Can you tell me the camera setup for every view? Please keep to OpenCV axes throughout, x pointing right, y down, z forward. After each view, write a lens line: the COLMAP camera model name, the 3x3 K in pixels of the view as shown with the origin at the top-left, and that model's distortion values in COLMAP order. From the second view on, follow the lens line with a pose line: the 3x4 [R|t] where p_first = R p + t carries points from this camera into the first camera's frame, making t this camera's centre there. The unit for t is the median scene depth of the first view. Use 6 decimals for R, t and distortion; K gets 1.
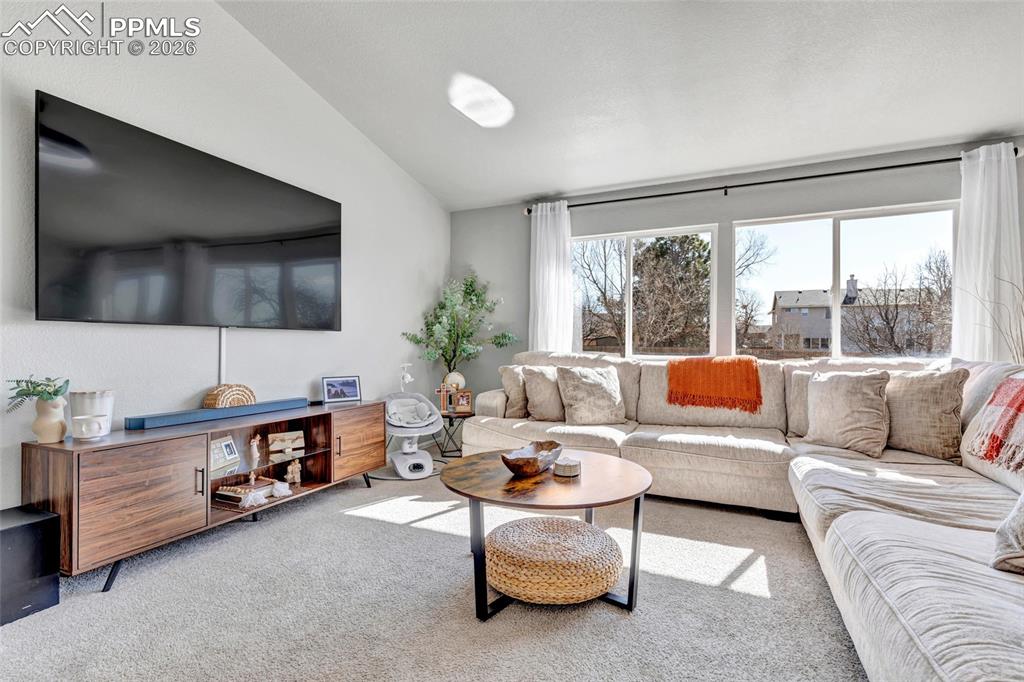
lens RADIAL K [[470.2, 0, 518.0], [0, 470.2, 344.0], [0, 0, 1]] dist [0.008599, -0.001872]
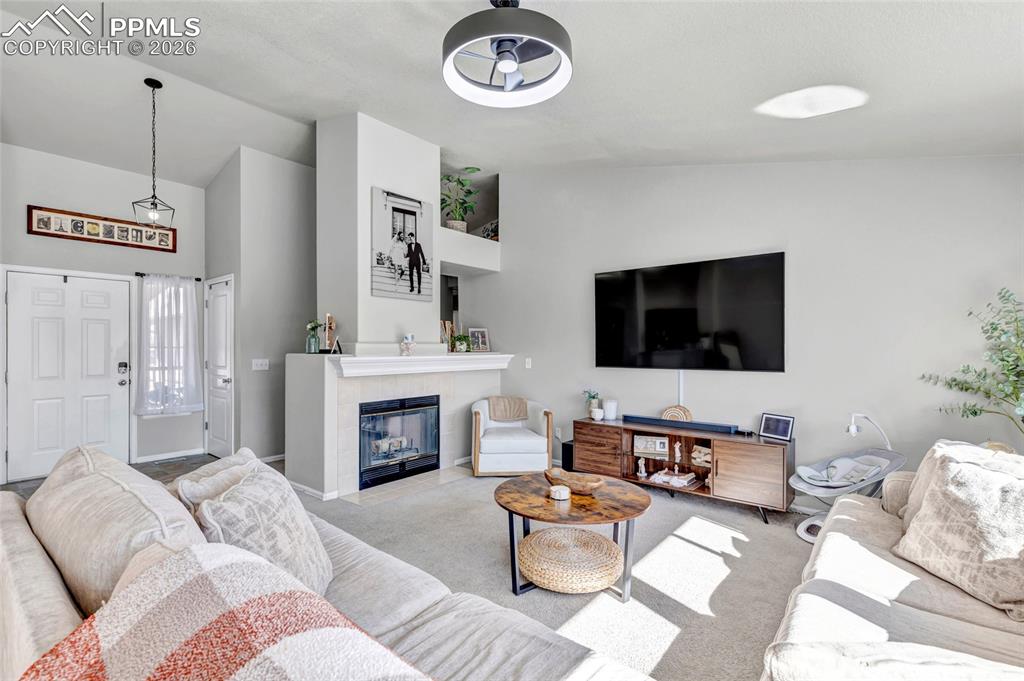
lens RADIAL K [[470.2, 0, 514.9], [0, 470.2, 344.5], [0, 0, 1]] dist [0.008599, -0.001872]
pose [[-0.262427, -0.006197, -0.964932, 0.972338], [0.002177, 0.999973, -0.007014, -0.101763], [0.964950, -0.003941, -0.262406, 0.834338]]
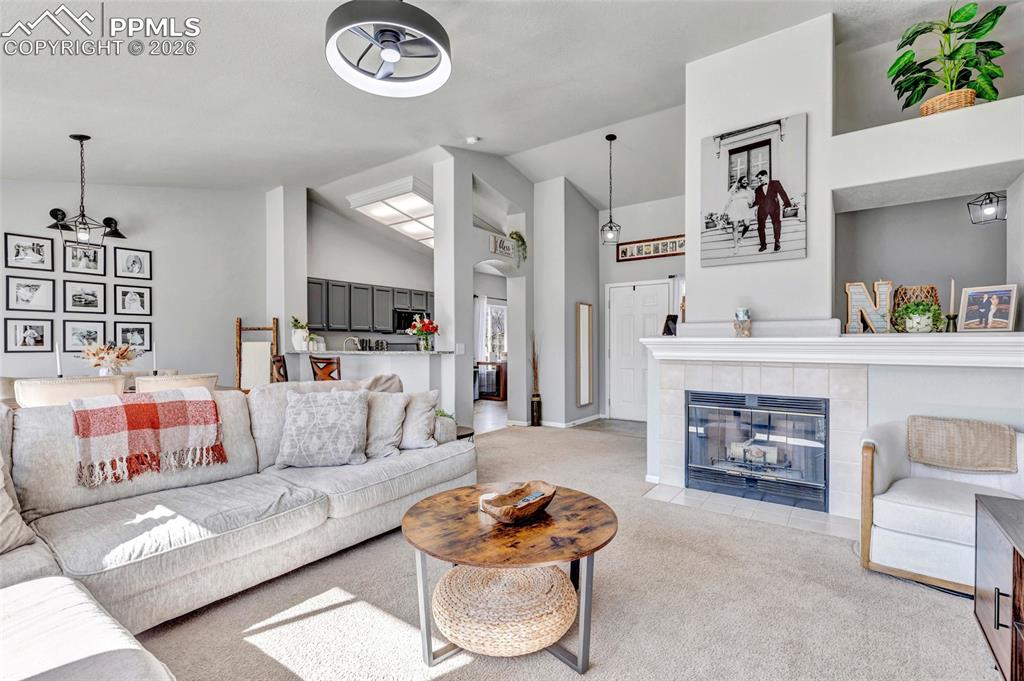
lens RADIAL K [[470.2, 0, 508.6], [0, 470.2, 343.7], [0, 0, 1]] dist [0.008599, -0.001872]
pose [[-0.976212, 0.001207, 0.216813, -0.107294], [0.000831, 0.999998, -0.001826, -0.059407], [-0.216814, -0.001602, -0.976212, 1.363560]]
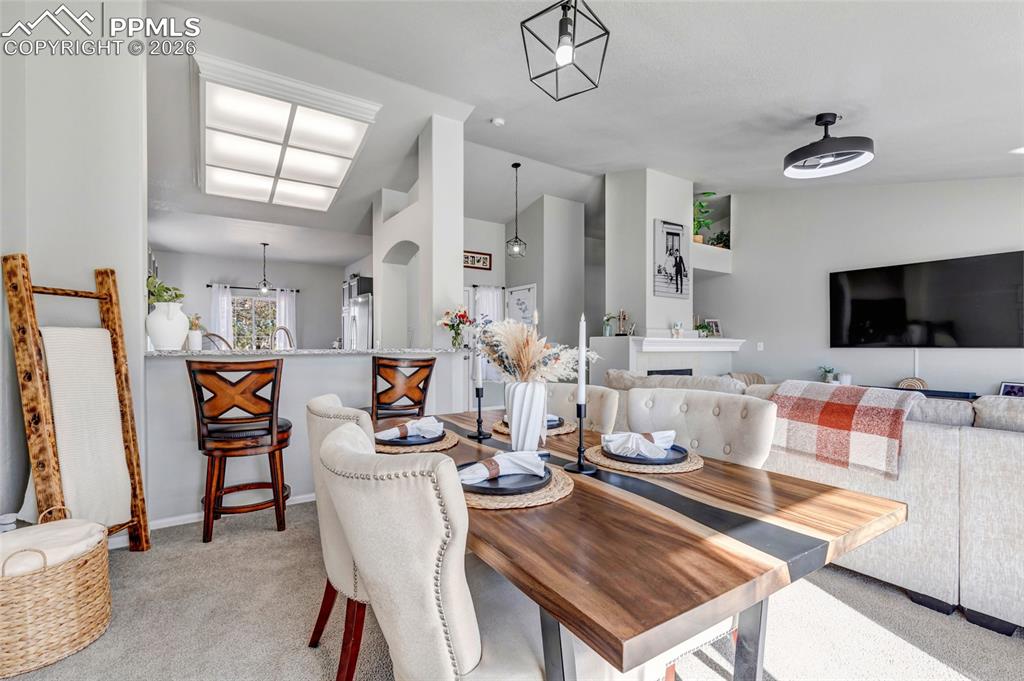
lens RADIAL K [[470.2, 0, 512.0], [0, 470.2, 348.9], [0, 0, 1]] dist [0.008599, -0.001872]
pose [[-0.529801, 0.003476, -0.848115, 1.793119], [-0.001220, 0.999987, 0.004860, -0.037007], [0.848121, 0.003609, -0.529790, 0.589873]]
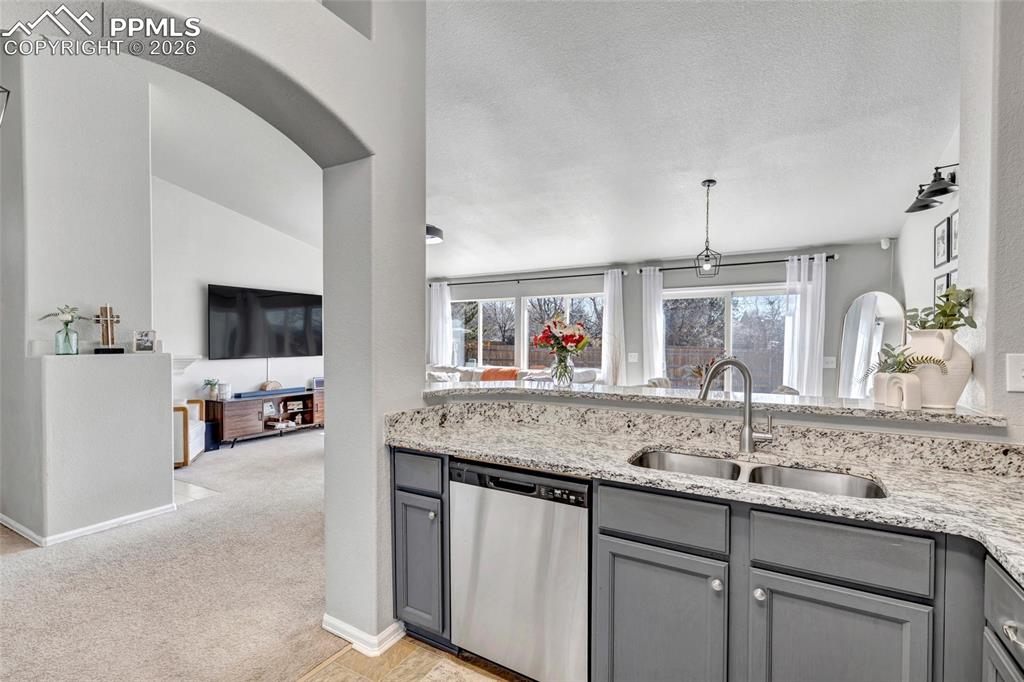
lens RADIAL K [[470.2, 0, 514.7], [0, 470.2, 345.5], [0, 0, 1]] dist [0.008599, -0.001872]
pose [[0.994973, -0.001690, -0.100131, 0.835374], [0.003117, 0.999896, 0.014095, -0.121633], [0.100097, -0.014336, 0.994874, -1.223958]]
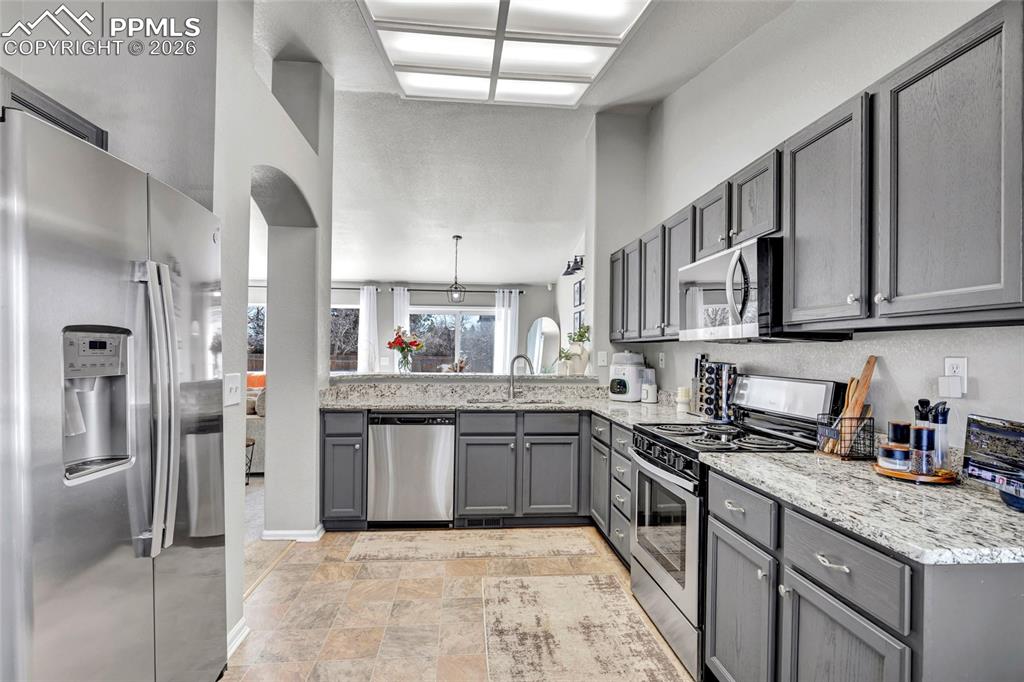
lens RADIAL K [[536.7, 0, 510.1], [0, 536.7, 349.9], [0, 0, 1]] dist [-0.001546, -0.000098]
pose [[0.867790, 0.005877, 0.496897, 0.270704], [-0.008481, 0.999960, 0.002983, -0.109574], [-0.496859, -0.006803, 0.867804, -1.946718]]
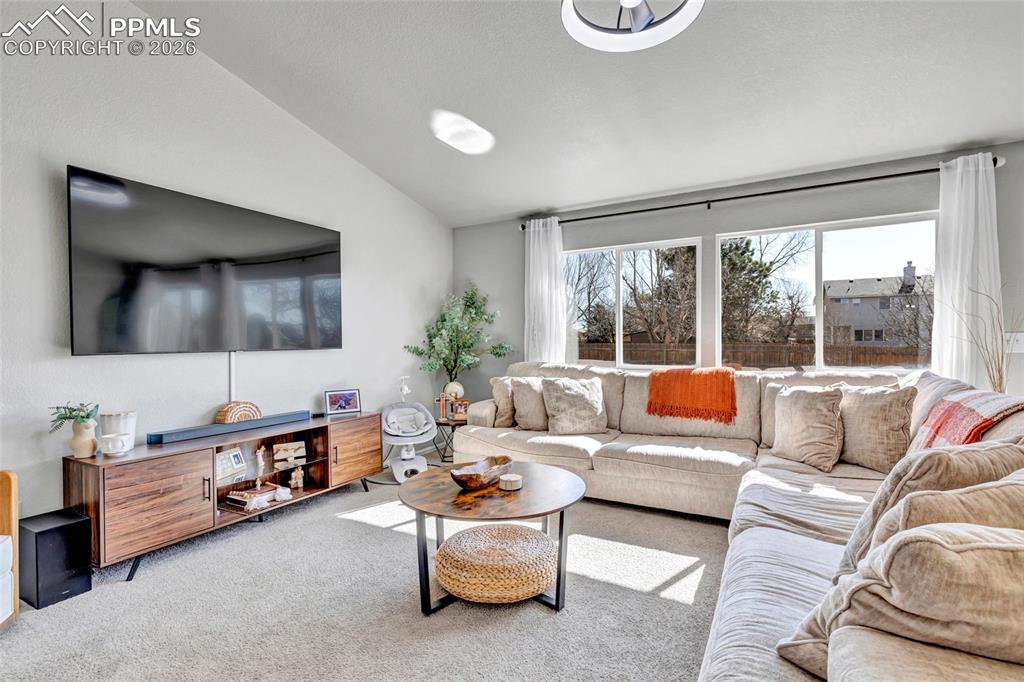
lens RADIAL K [[470.2, 0, 516.7], [0, 470.2, 347.4], [0, 0, 1]] dist [0.008599, -0.001872]
pose [[0.996613, -0.011843, -0.081380, 0.144108], [0.013214, 0.999779, 0.016329, -0.051881], [0.081168, -0.017349, 0.996549, -0.074364]]
